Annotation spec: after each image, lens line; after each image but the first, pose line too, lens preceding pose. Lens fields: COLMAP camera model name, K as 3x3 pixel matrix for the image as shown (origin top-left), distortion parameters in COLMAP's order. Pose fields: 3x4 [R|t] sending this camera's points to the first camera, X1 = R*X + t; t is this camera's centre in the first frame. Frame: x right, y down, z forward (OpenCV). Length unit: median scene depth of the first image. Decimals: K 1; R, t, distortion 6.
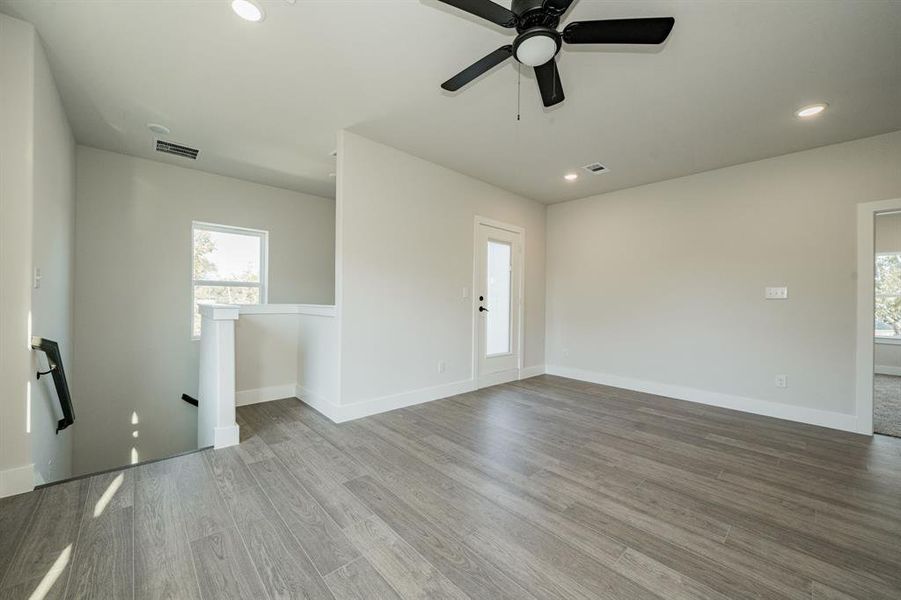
lens RADIAL K [[342.7, 0, 450.9], [0, 342.7, 300.8], [0, 0, 1]] dist [-0.001505, 0.000048]
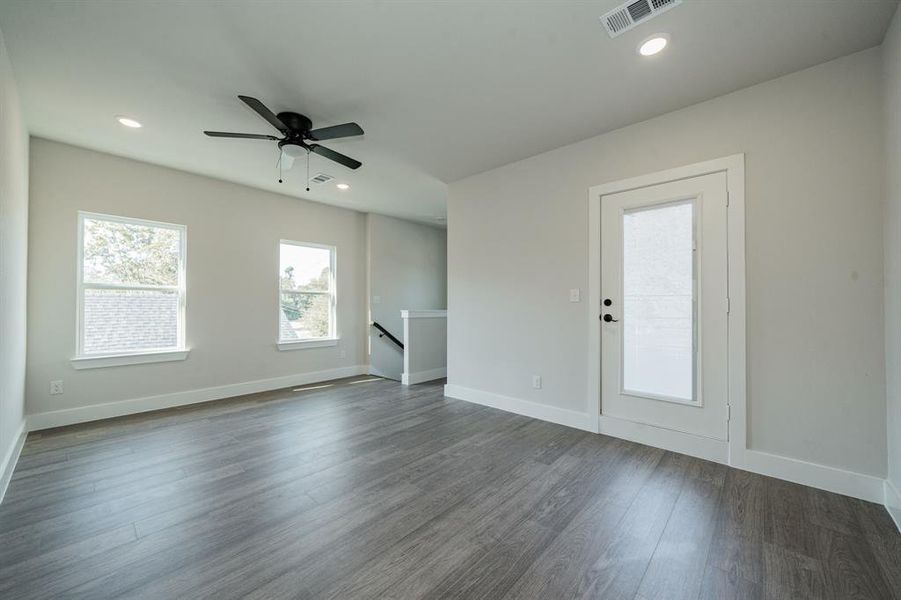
lens RADIAL K [[342.7, 0, 449.0], [0, 342.7, 301.8], [0, 0, 1]] dist [-0.001505, 0.000048]
pose [[0.079067, -0.028539, -0.996461, 1.222063], [-0.001402, 0.999586, -0.028740, 0.019129], [0.996868, 0.003670, 0.078994, 1.038296]]
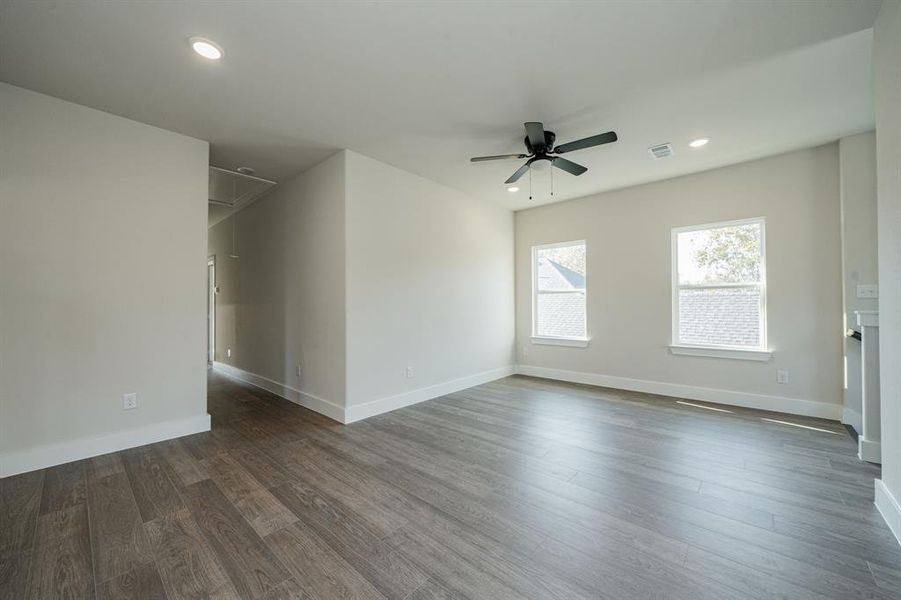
lens RADIAL K [[342.7, 0, 451.3], [0, 342.7, 308.6], [0, 0, 1]] dist [-0.001505, 0.000048]
pose [[-0.995823, -0.009192, -0.090843, 0.565253], [-0.010111, 0.999902, 0.009663, 0.008048], [0.090745, 0.010541, -0.995818, 1.772684]]
